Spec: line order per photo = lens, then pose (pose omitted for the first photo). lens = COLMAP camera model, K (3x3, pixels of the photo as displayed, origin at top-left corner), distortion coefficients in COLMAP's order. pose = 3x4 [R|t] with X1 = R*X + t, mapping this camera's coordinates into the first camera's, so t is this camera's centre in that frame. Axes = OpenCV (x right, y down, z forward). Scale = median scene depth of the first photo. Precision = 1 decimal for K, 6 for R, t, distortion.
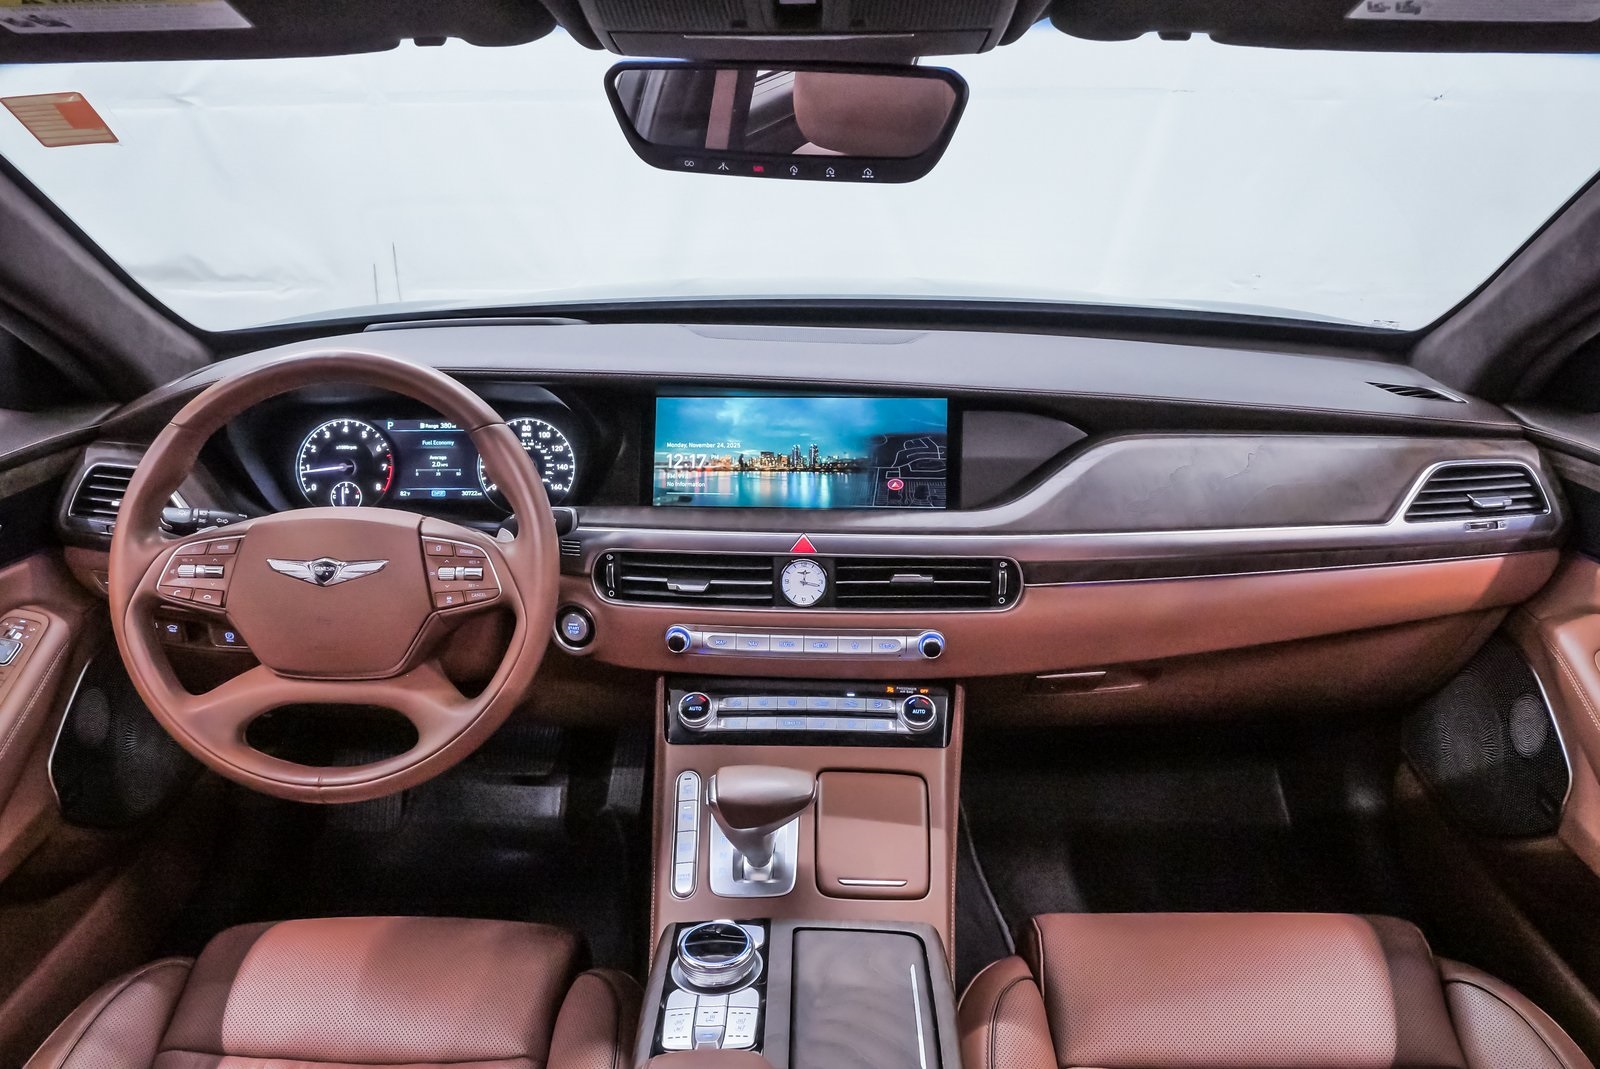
lens RADIAL K [[1186.6, 0, 794.3], [0, 1186.6, 539.3], [0, 0, 1]] dist [-0.059046, 0.029592]
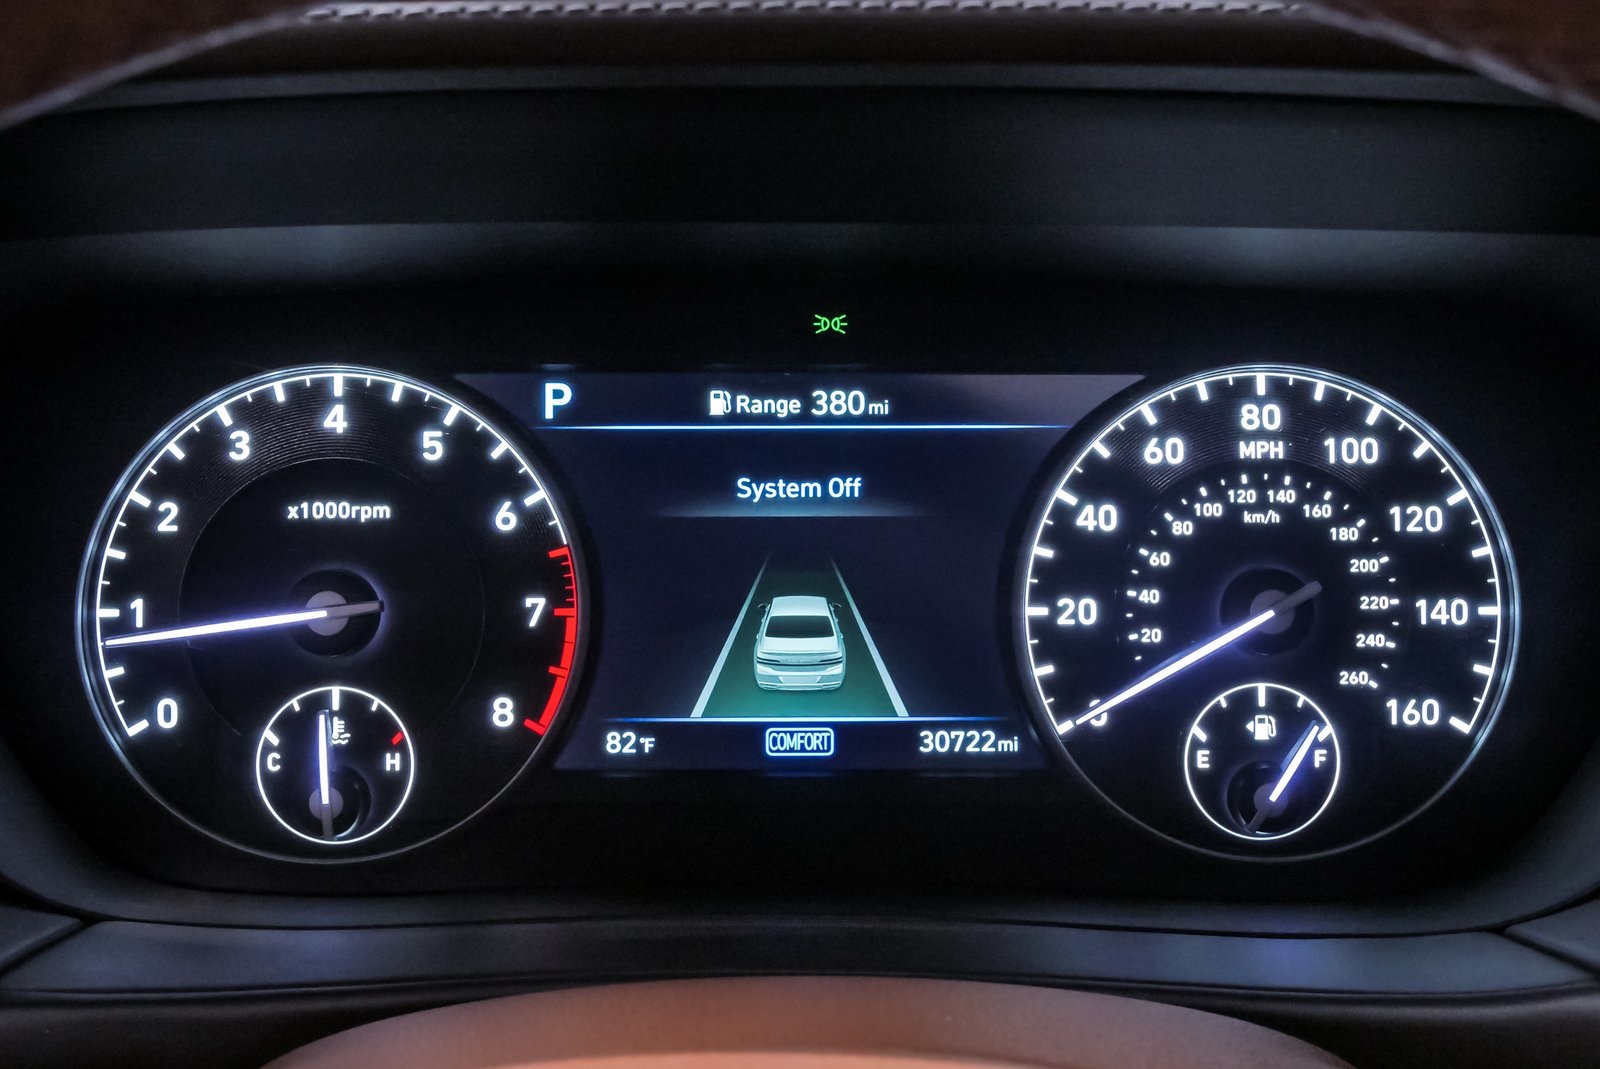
lens RADIAL K [[1835.6, 0, 785.3], [0, 1835.6, 530.3], [0, 0, 1]] dist [-0.001749, 0.000000]
pose [[0.999763, -0.000233, 0.021773, -0.358485], [0.001241, 0.998925, -0.046328, -0.069323], [-0.021739, 0.046344, 0.998689, 0.793369]]
